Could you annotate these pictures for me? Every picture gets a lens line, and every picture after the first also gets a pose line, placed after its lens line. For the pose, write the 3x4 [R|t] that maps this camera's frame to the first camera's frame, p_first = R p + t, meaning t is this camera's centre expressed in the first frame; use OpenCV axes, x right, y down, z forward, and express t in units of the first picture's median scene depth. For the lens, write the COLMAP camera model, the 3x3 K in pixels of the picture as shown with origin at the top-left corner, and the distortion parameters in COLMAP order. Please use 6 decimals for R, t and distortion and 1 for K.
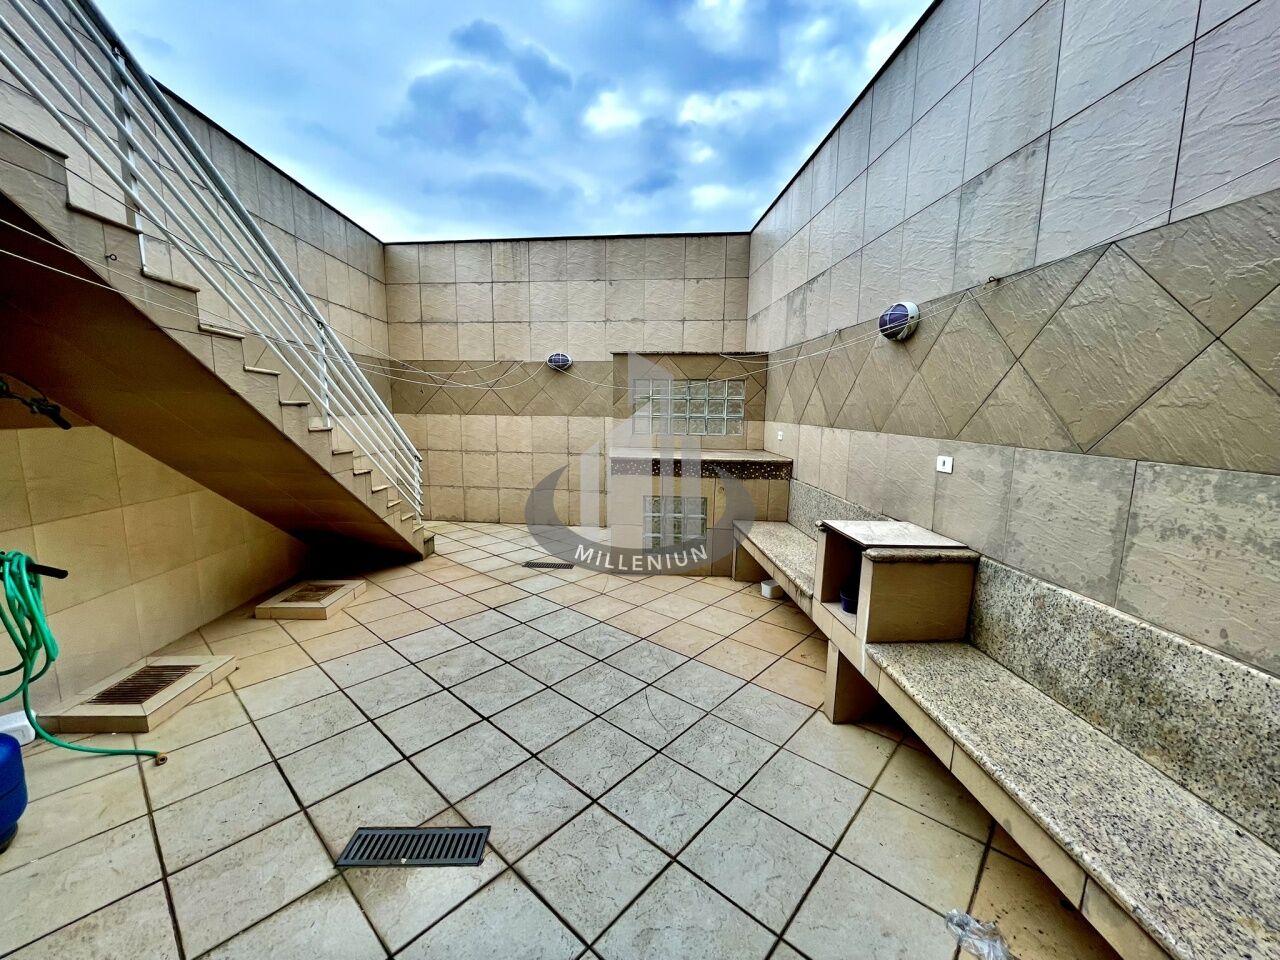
lens RADIAL K [[518.3, 0, 639.5], [0, 518.3, 479.1], [0, 0, 1]] dist [-0.000274, 0.000708]
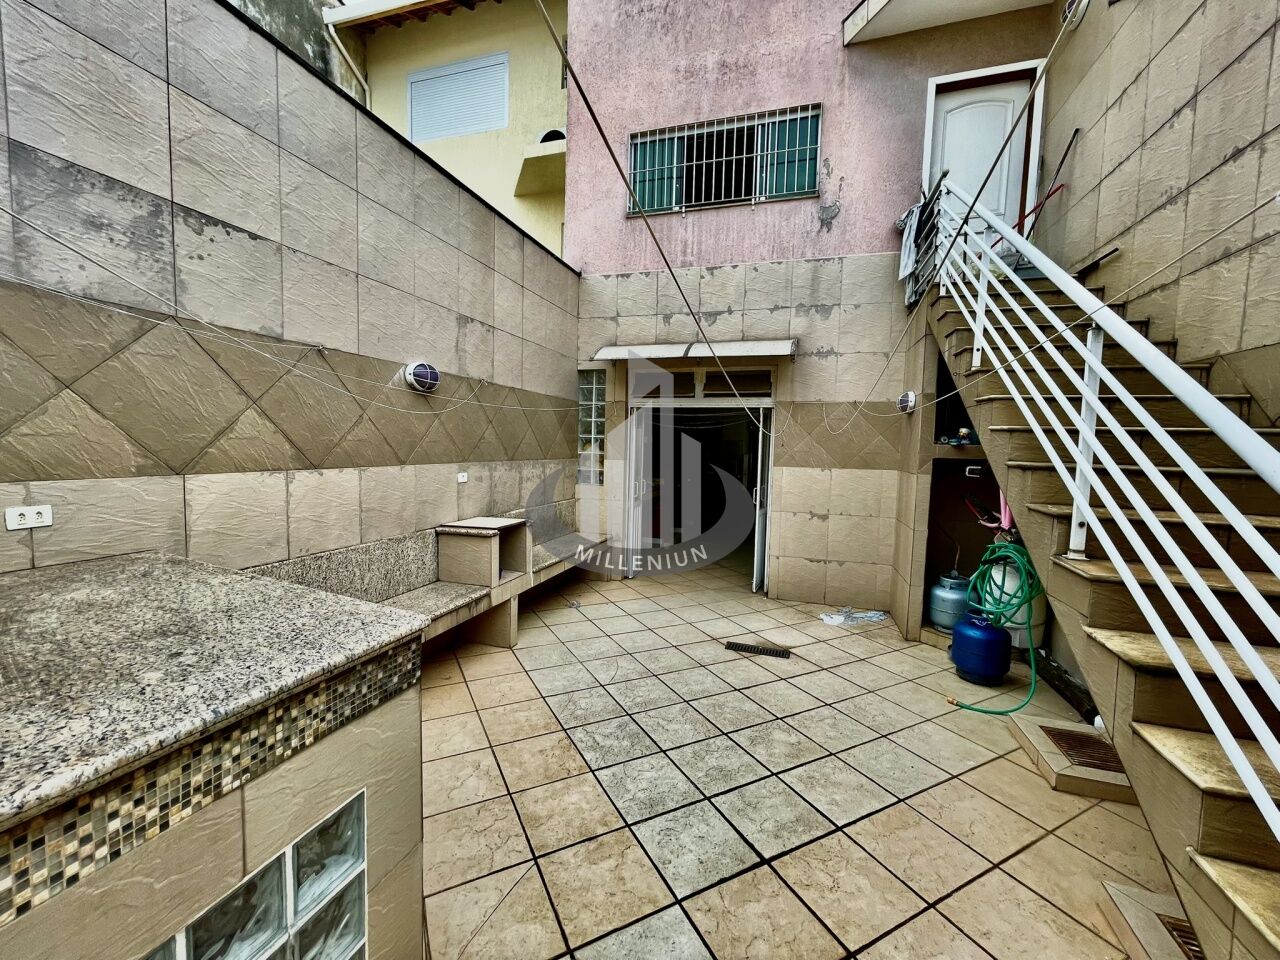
lens RADIAL K [[518.3, 0, 639.5], [0, 518.3, 479.1], [0, 0, 1]] dist [-0.000274, 0.000708]
pose [[-0.935001, -0.058389, 0.349807, -0.578623], [0.014932, 0.978998, 0.203323, -0.390401], [-0.354332, 0.195330, -0.914492, 2.562227]]
